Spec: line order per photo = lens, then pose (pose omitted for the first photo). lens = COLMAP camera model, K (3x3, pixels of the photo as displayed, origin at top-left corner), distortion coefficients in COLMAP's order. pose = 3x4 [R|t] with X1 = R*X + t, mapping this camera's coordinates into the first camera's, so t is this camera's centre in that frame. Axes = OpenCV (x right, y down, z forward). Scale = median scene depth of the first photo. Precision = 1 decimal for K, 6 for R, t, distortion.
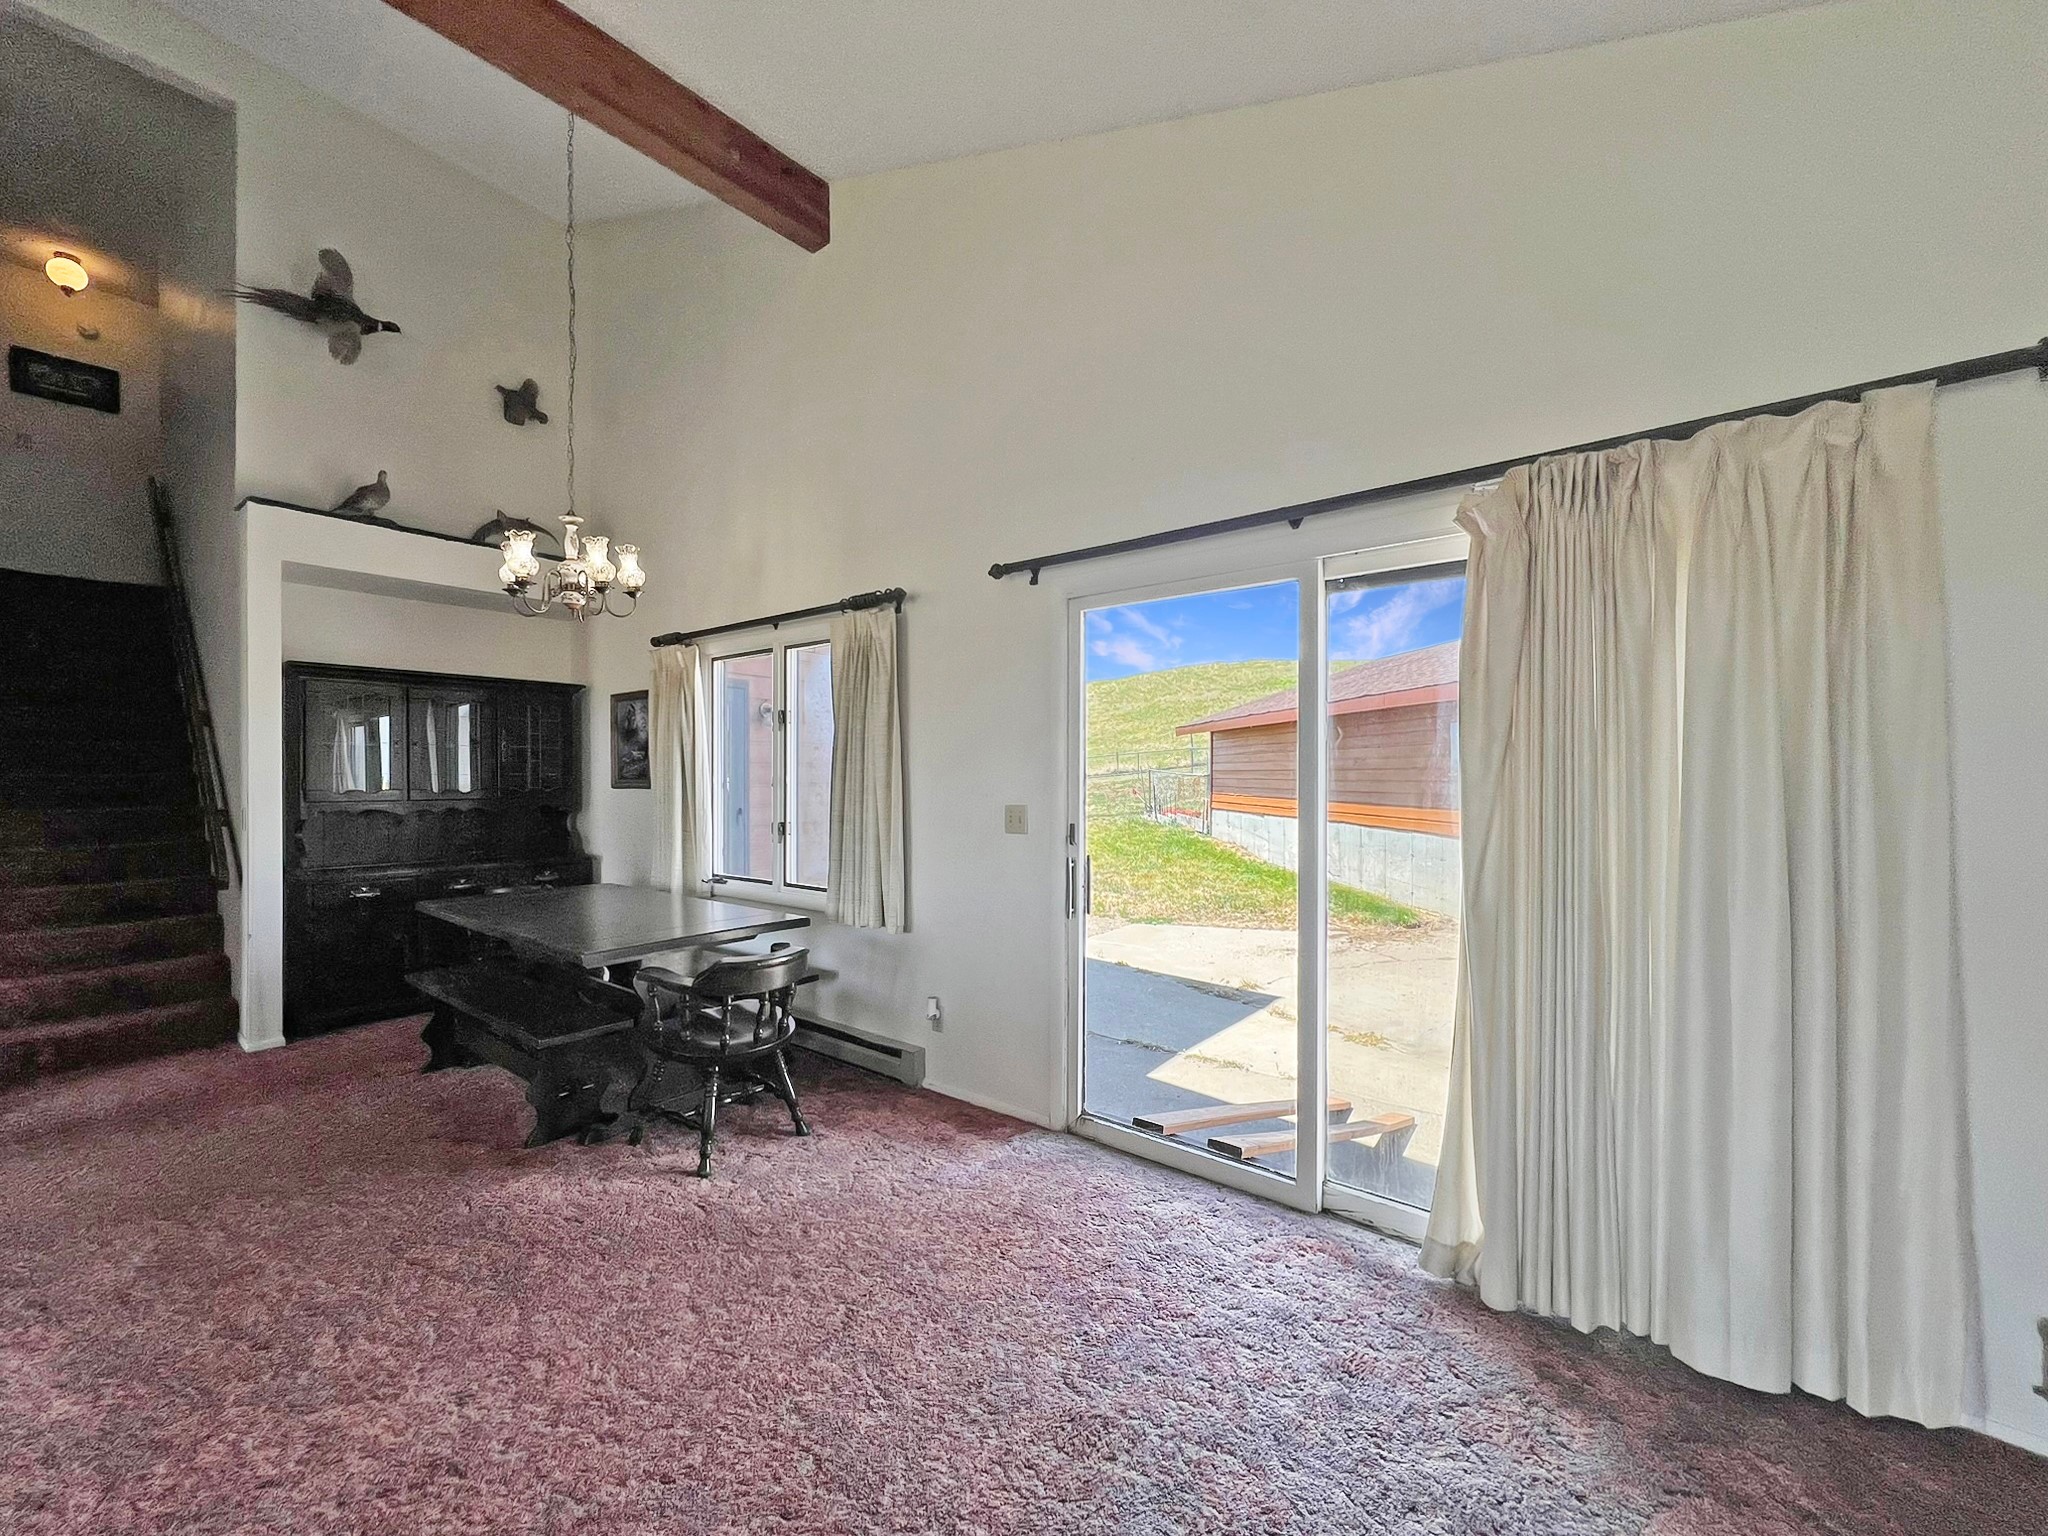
lens RADIAL K [[827.2, 0, 1026.1], [0, 827.2, 772.3], [0, 0, 1]] dist [-0.004558, 0.001012]
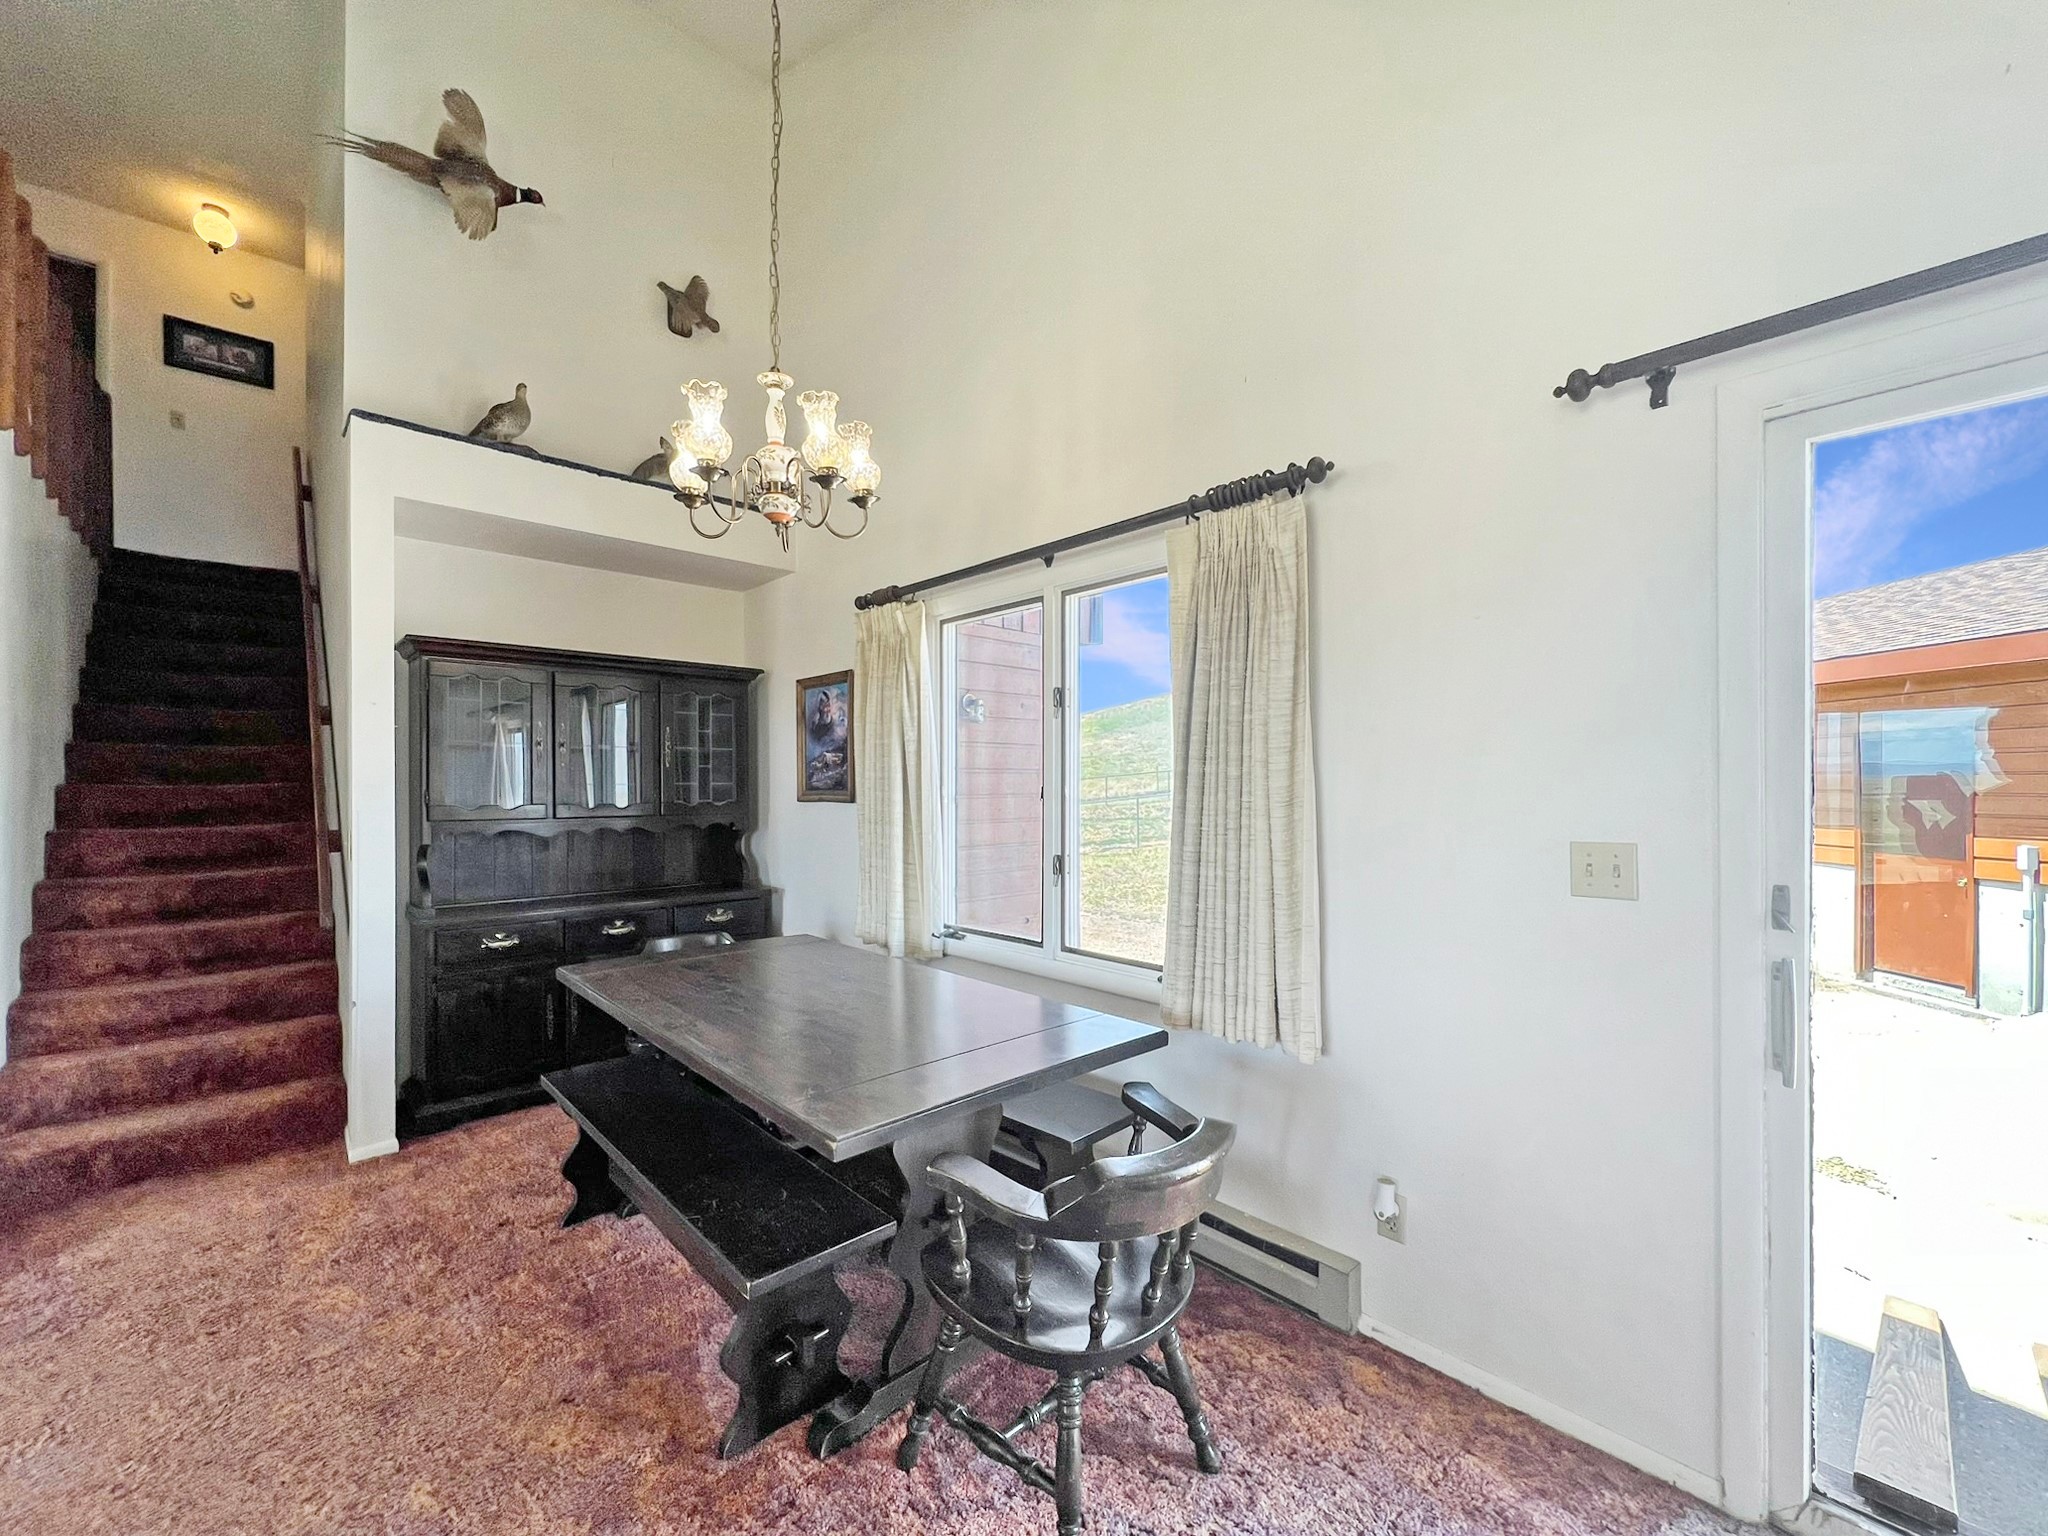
lens RADIAL K [[827.2, 0, 1020.2], [0, 827.2, 776.2], [0, 0, 1]] dist [-0.004558, 0.001012]
pose [[0.988915, -0.003745, -0.148436, -0.225652], [0.002987, 0.999981, -0.005333, 0.000085], [0.148454, 0.004831, 0.988908, 0.334543]]
